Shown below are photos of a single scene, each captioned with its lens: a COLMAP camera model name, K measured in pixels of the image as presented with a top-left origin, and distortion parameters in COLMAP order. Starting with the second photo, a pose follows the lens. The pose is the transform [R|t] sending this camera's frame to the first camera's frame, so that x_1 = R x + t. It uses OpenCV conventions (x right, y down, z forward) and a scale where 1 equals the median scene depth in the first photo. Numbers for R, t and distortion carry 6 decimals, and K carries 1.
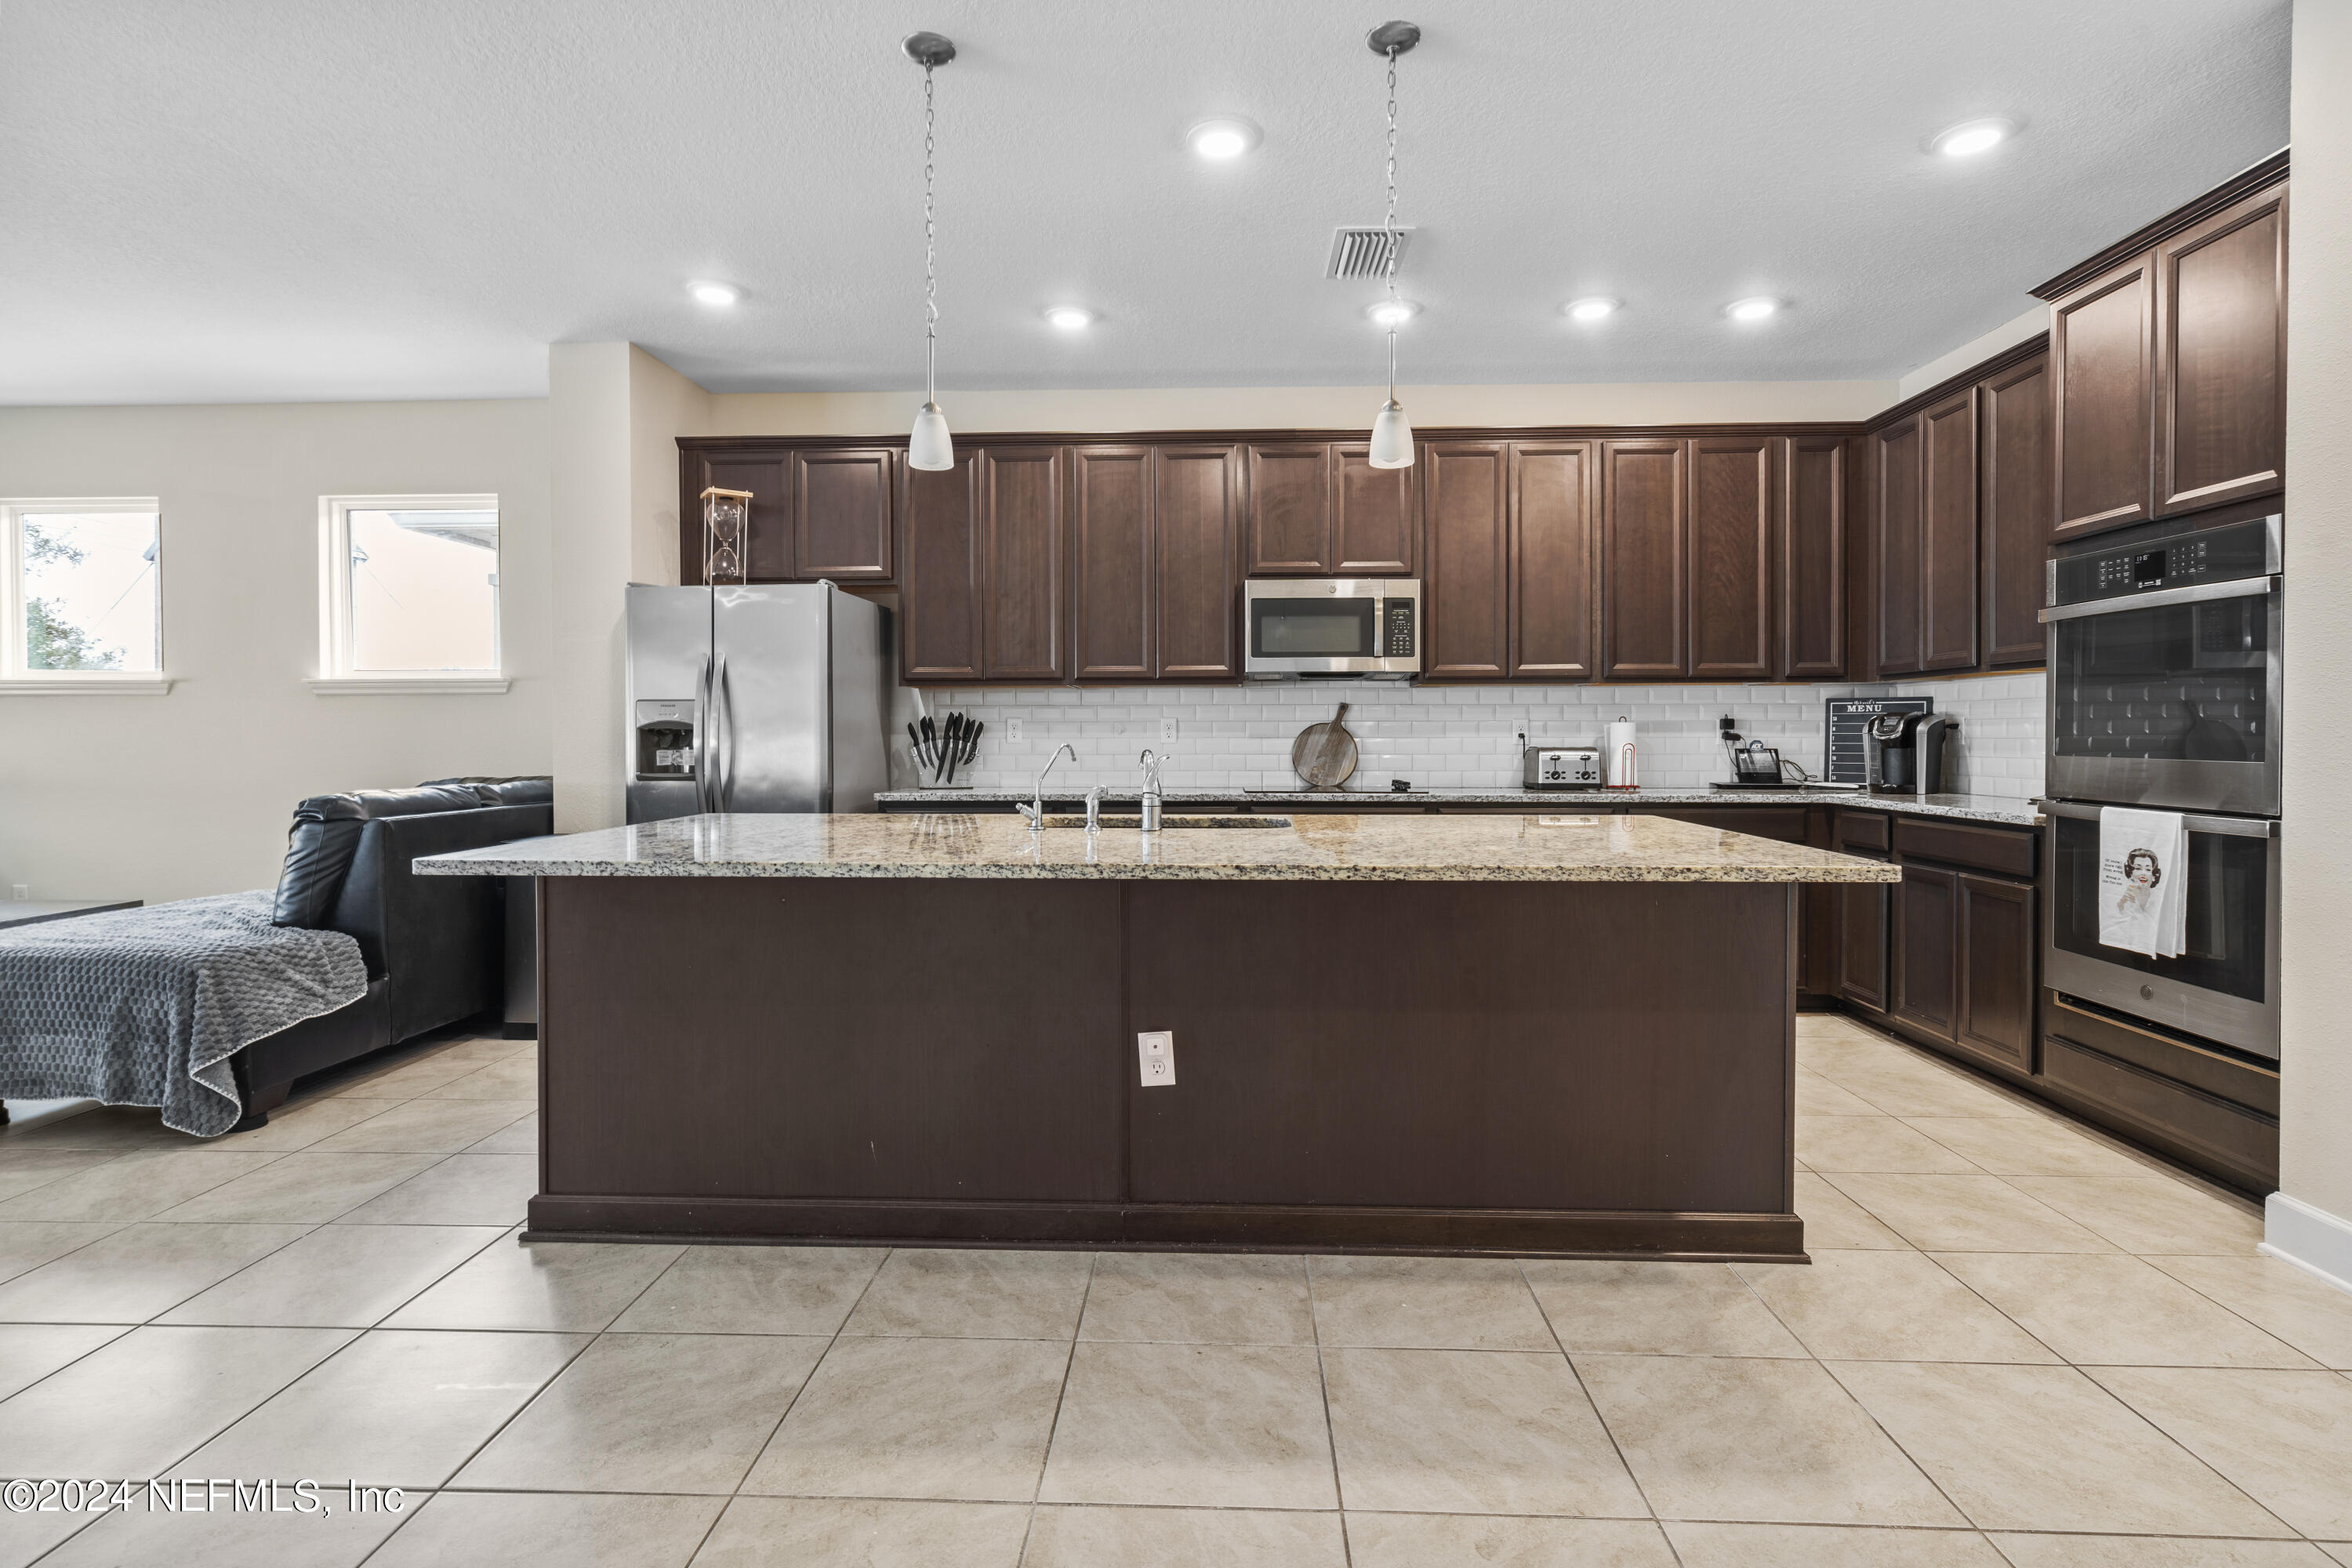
lens RADIAL K [[1142.9, 0, 1172.1], [0, 1142.9, 743.7], [0, 0, 1]] dist [-0.004818, 0.002075]
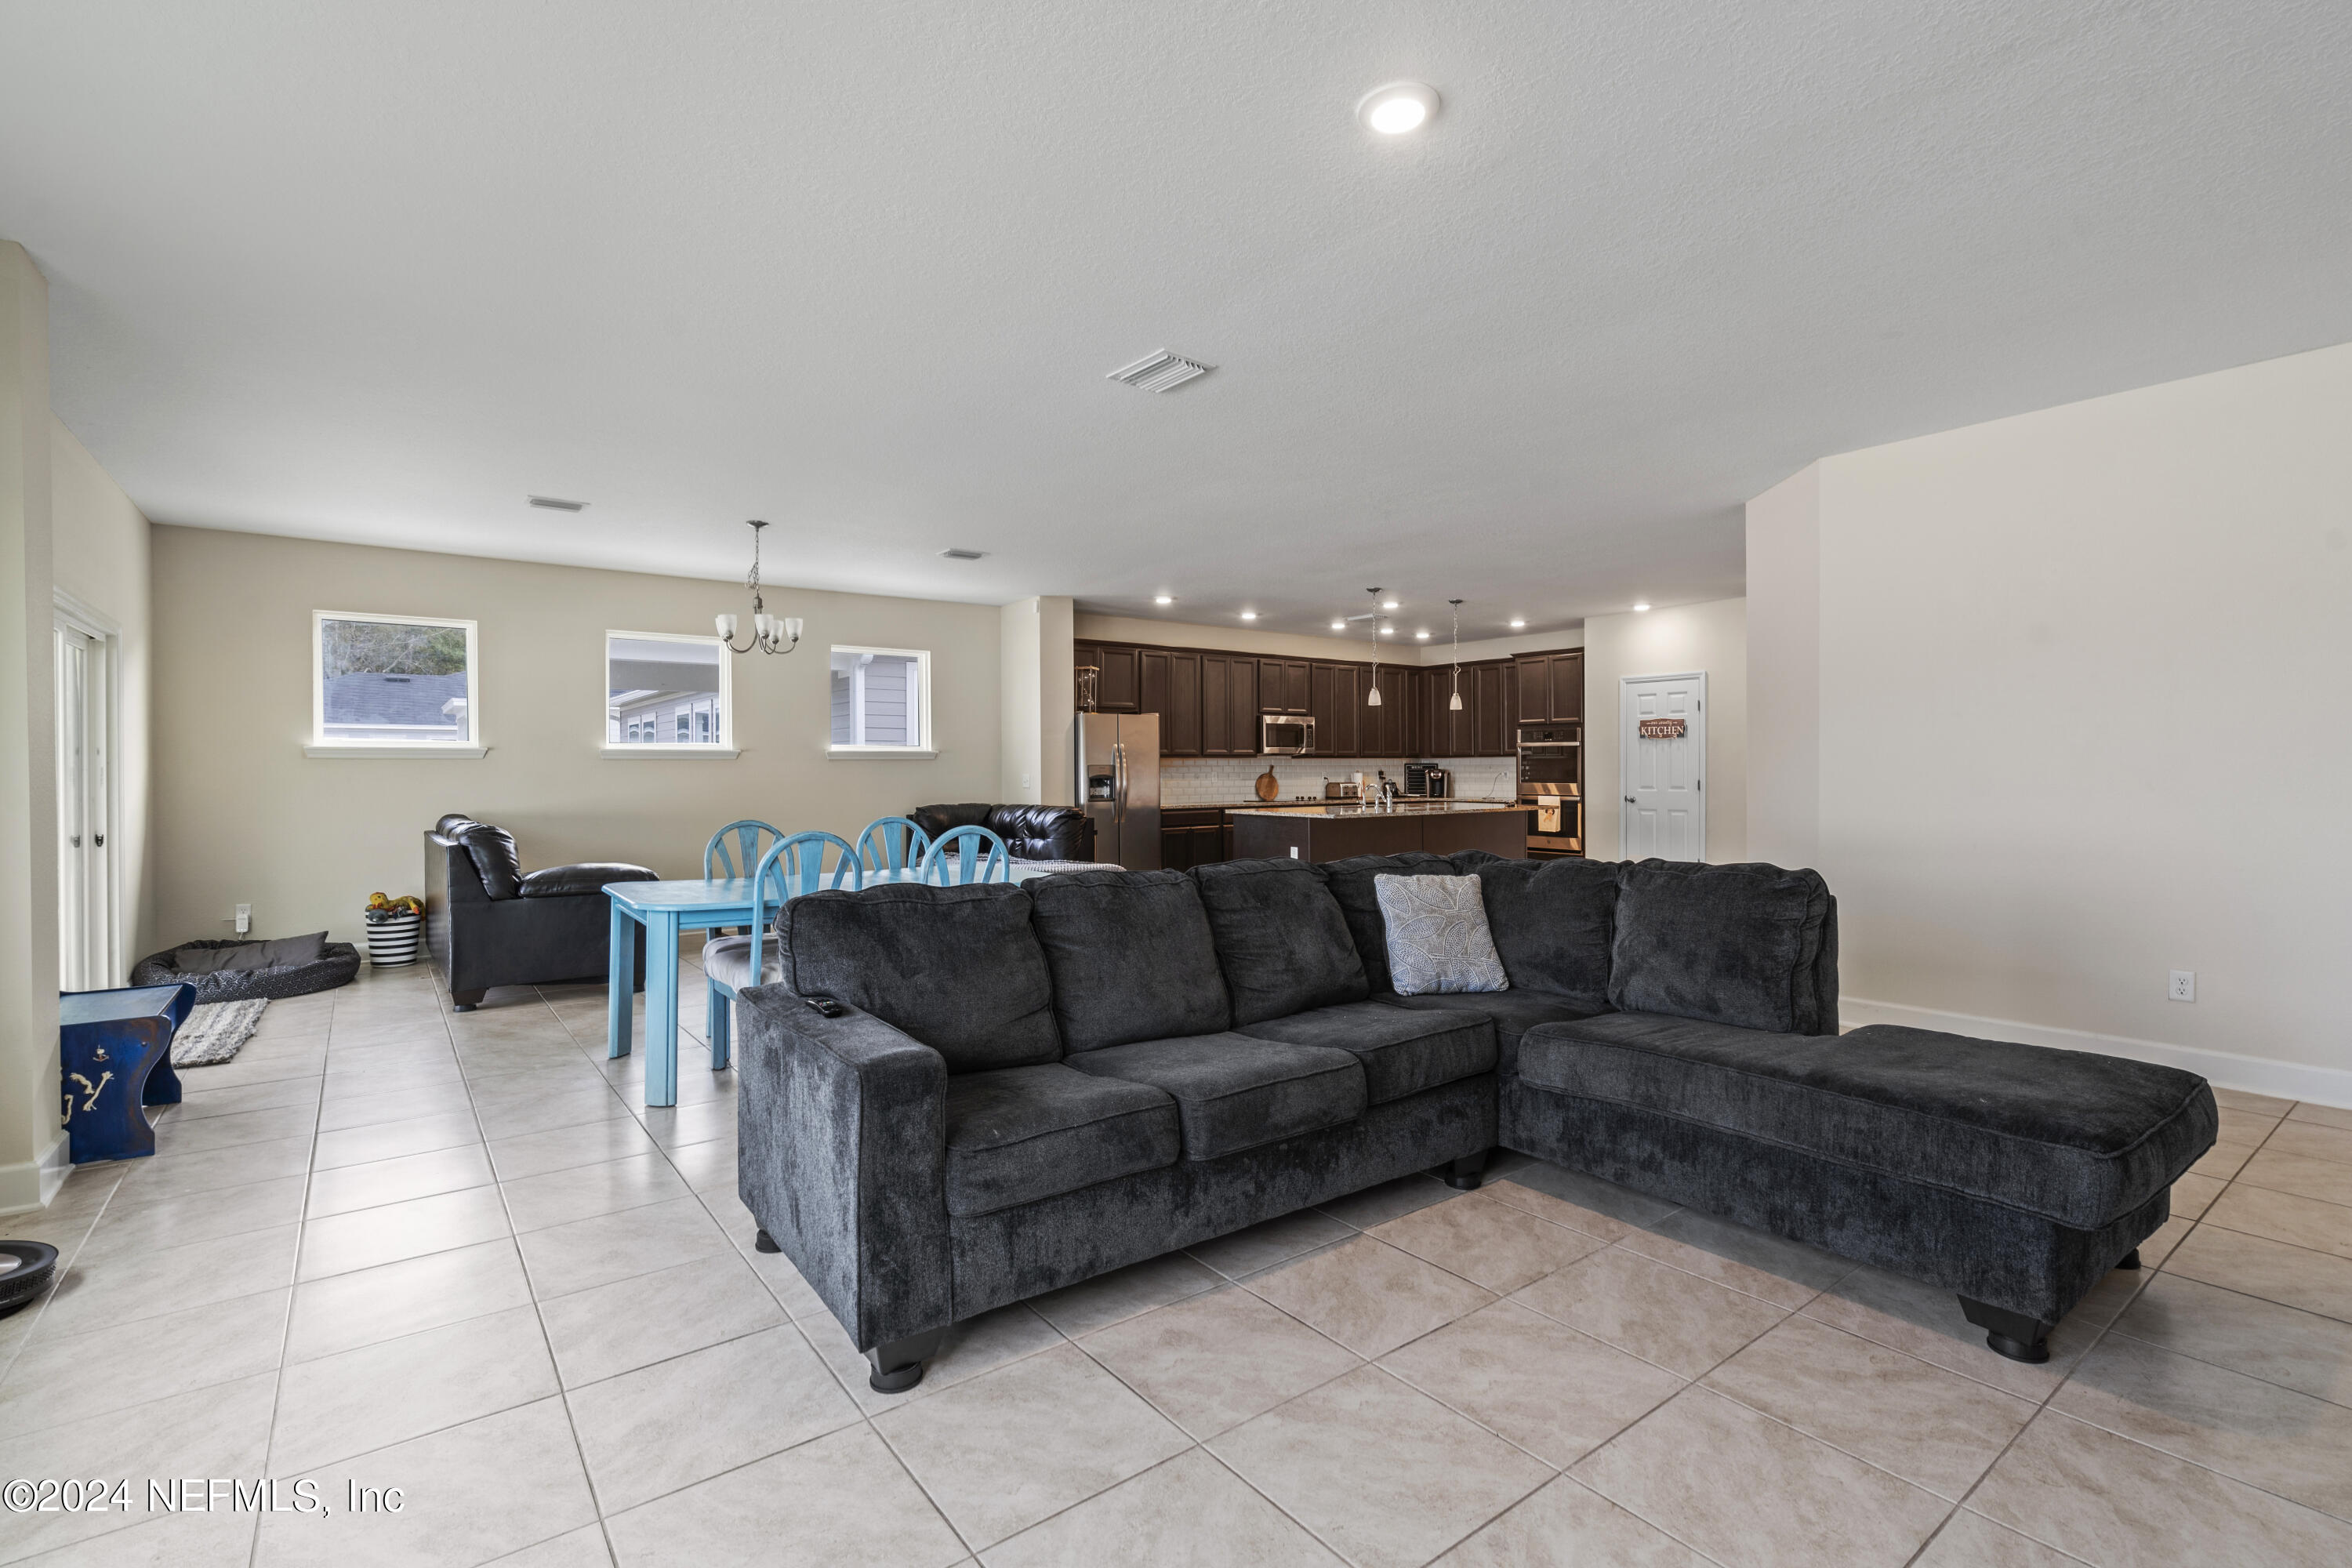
lens RADIAL K [[1072.7, 0, 1174.6], [0, 1072.7, 780.6], [0, 0, 1]] dist [-0.012917, 0.004454]
pose [[0.772225, -0.009077, 0.635285, -1.661093], [0.010477, 0.999944, 0.001551, -0.010600], [-0.635263, 0.005458, 0.772276, -0.698965]]
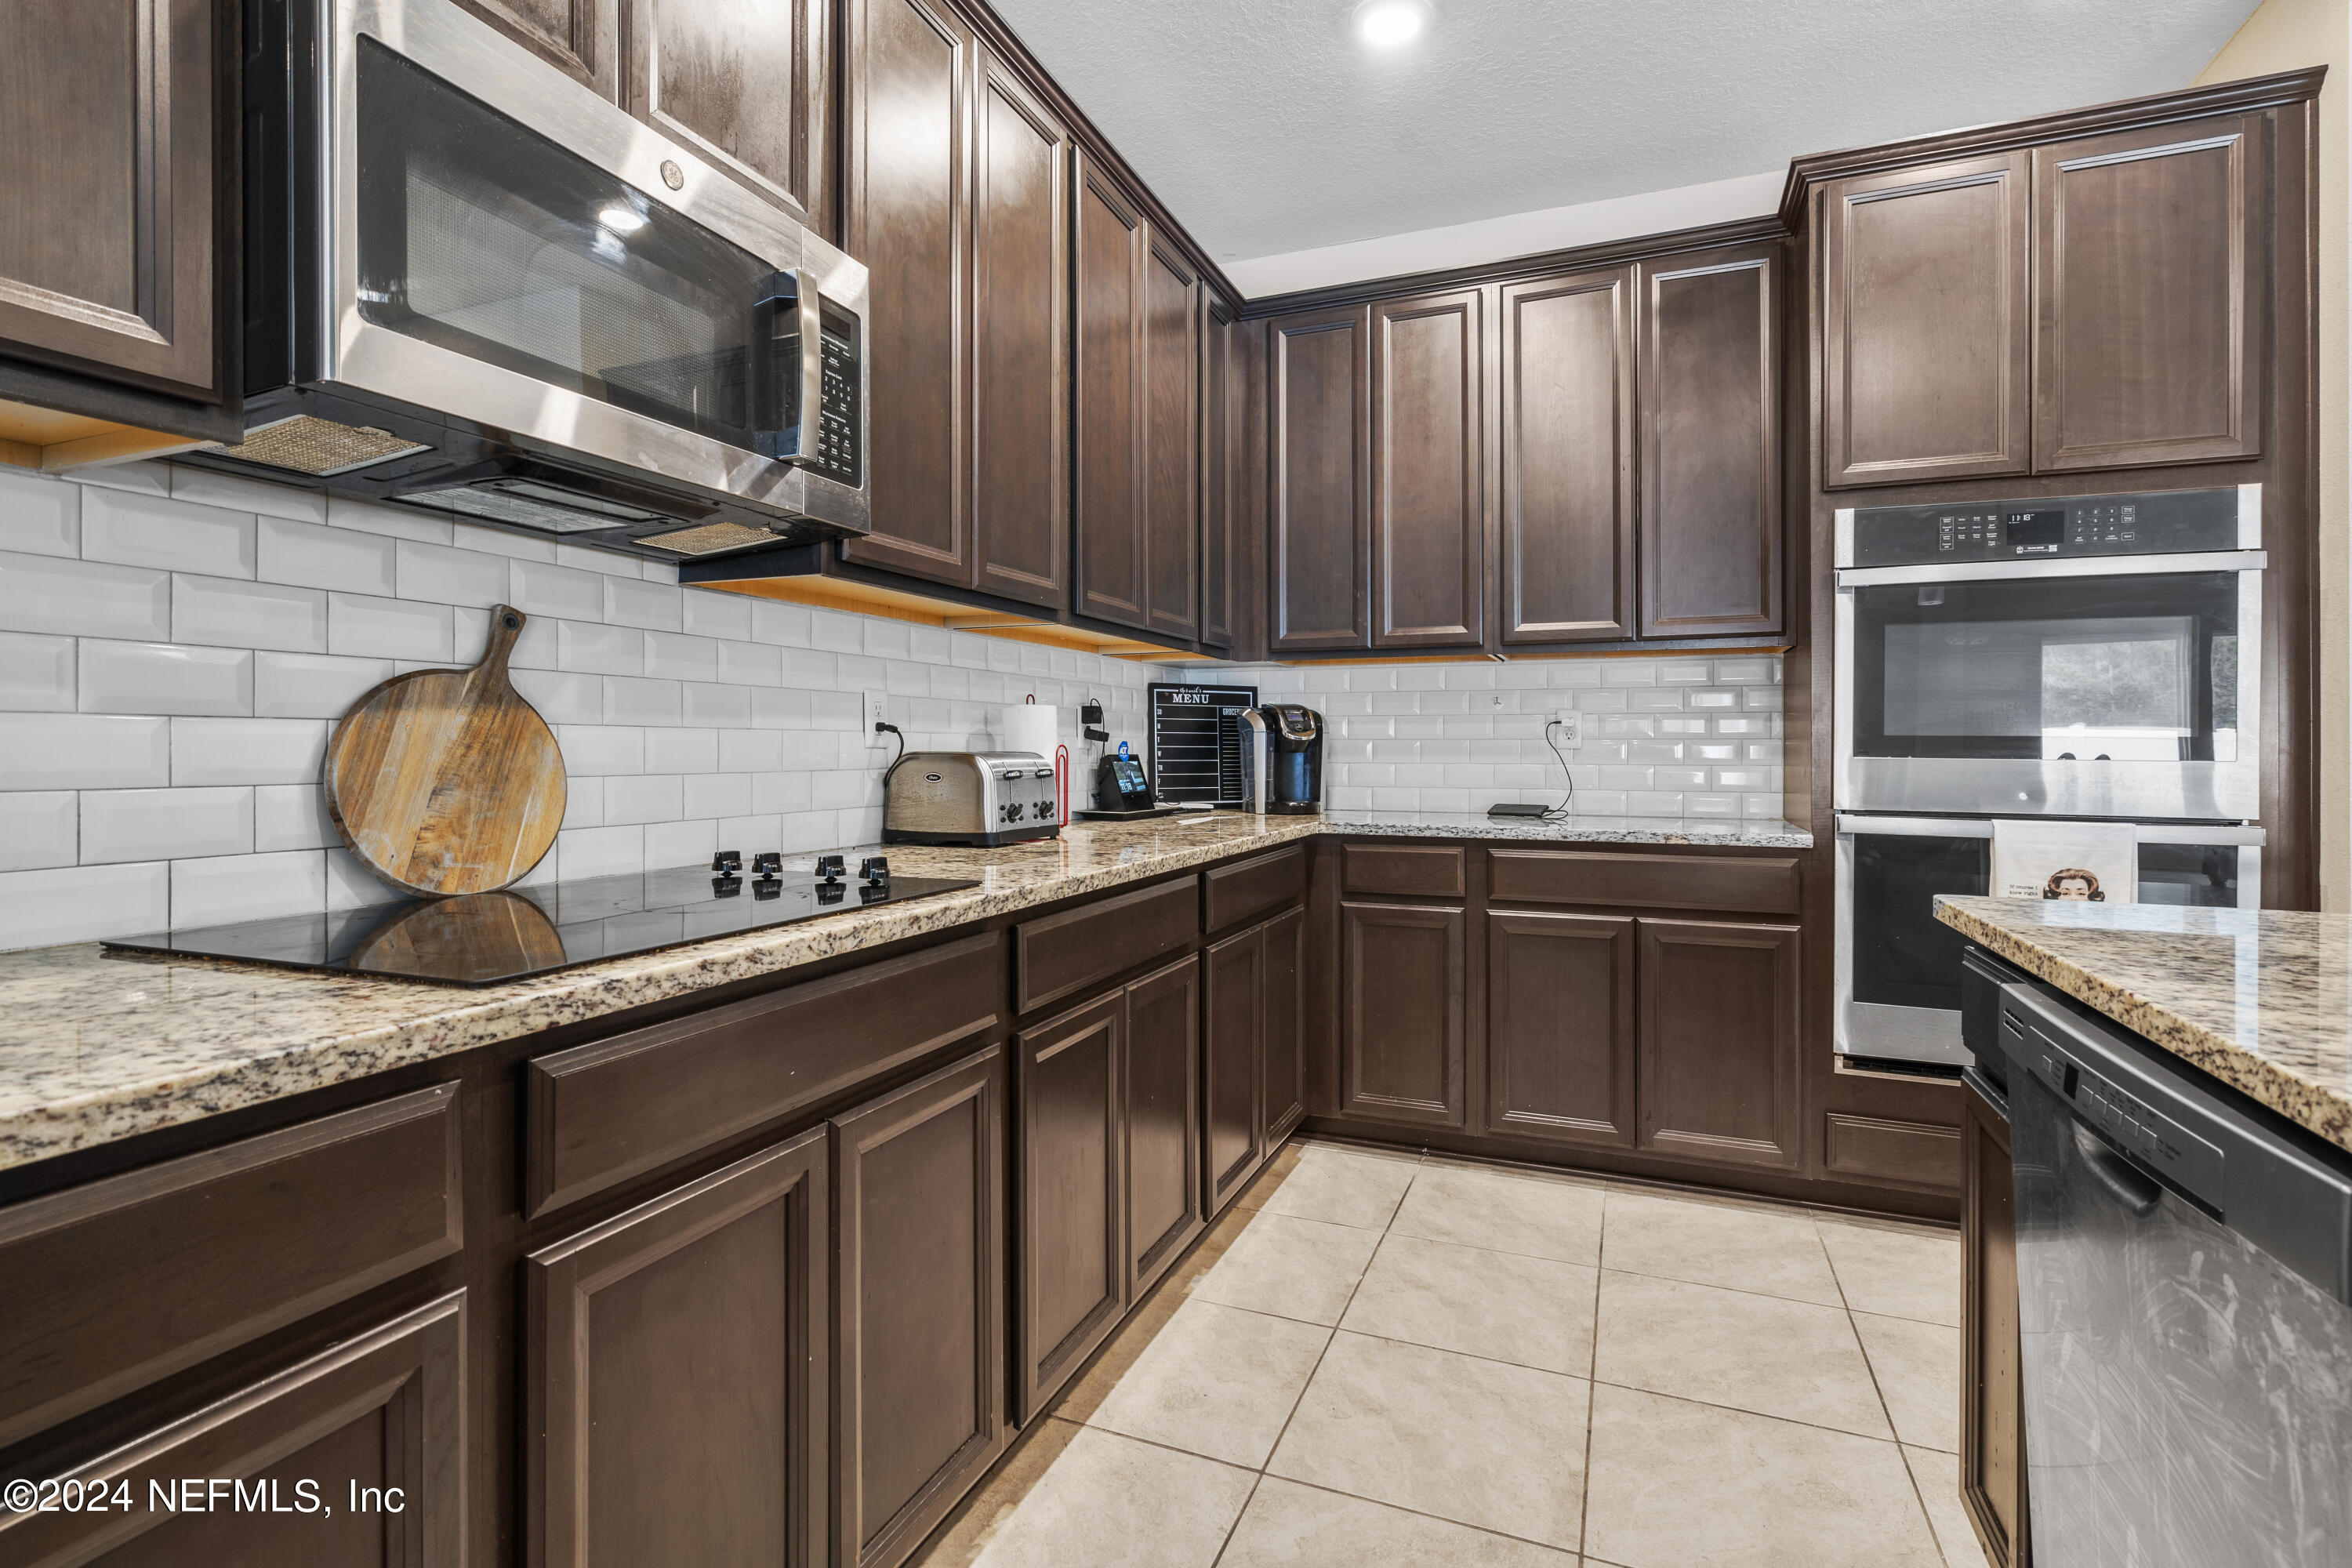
lens RADIAL K [[1072.7, 0, 1178.8], [0, 1072.7, 743.6], [0, 0, 1]] dist [-0.012917, 0.004454]
pose [[0.341840, 0.003765, 0.939751, -0.059948], [0.004471, 0.999974, -0.005633, 0.002464], [-0.939748, 0.006127, 0.341814, 0.860381]]
